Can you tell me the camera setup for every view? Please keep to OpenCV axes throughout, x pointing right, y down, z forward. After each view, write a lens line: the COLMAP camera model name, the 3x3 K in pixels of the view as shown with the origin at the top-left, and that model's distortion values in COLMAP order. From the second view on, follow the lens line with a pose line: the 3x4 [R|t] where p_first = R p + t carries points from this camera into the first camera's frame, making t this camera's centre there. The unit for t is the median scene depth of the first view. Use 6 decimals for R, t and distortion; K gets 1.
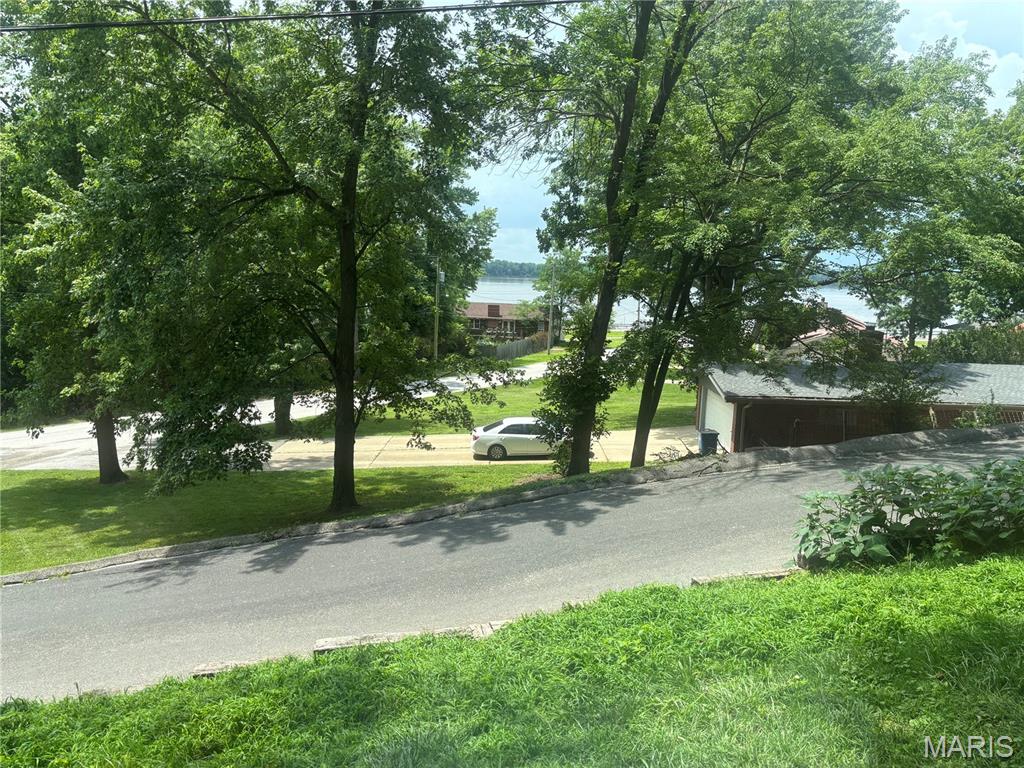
lens RADIAL K [[763.5, 0, 516.0], [0, 763.5, 387.6], [0, 0, 1]] dist [0.067447, -0.088763]
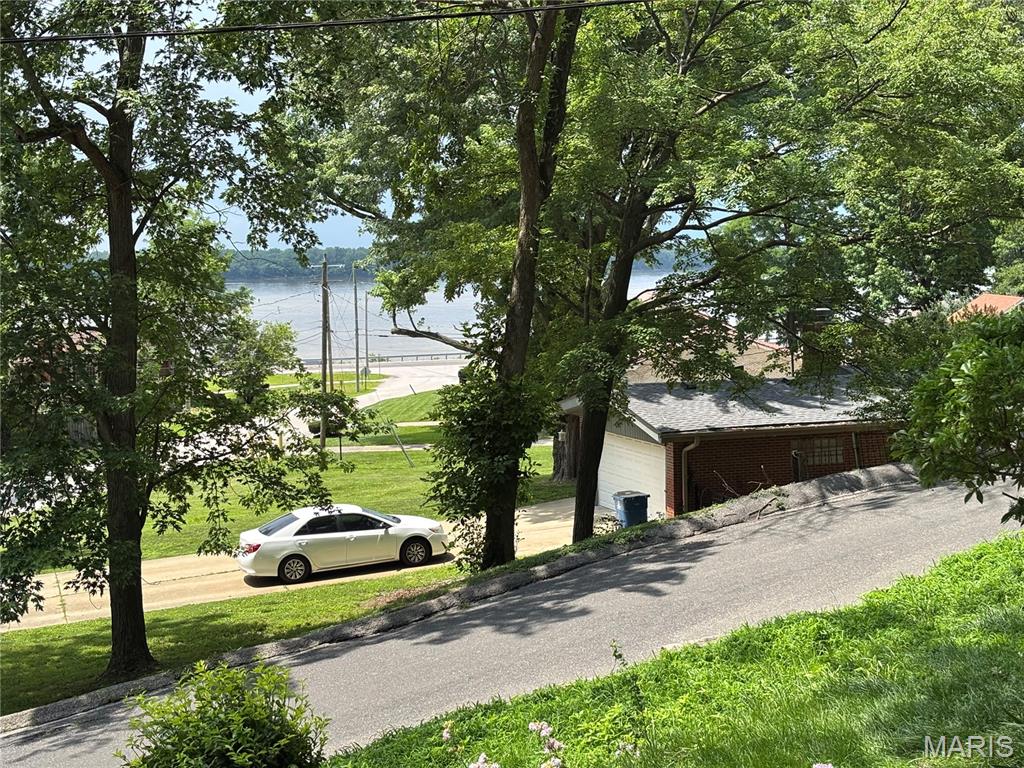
lens RADIAL K [[1530.1, 0, 516.6], [0, 1530.1, 384.6], [0, 0, 1]] dist [0.317534, -1.125393]
pose [[0.945666, -0.074416, 0.316509, -0.225227], [0.096096, 0.993937, -0.053426, 0.025973], [-0.310614, 0.080939, 0.947084, -0.154407]]
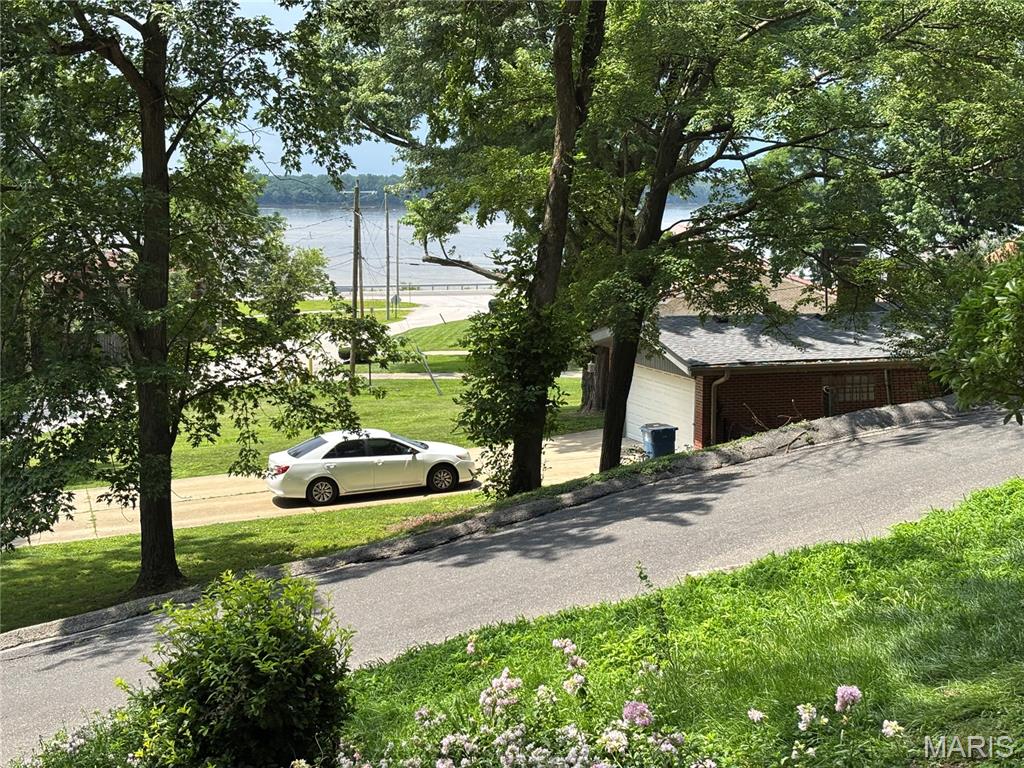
lens RADIAL K [[1530.1, 0, 516.6], [0, 1530.1, 384.6], [0, 0, 1]] dist [0.317534, -1.125393]
pose [[0.953155, -0.065851, 0.295228, -0.224798], [0.072363, 0.997316, -0.011174, 0.028392], [-0.293700, 0.032014, 0.955361, -0.151672]]
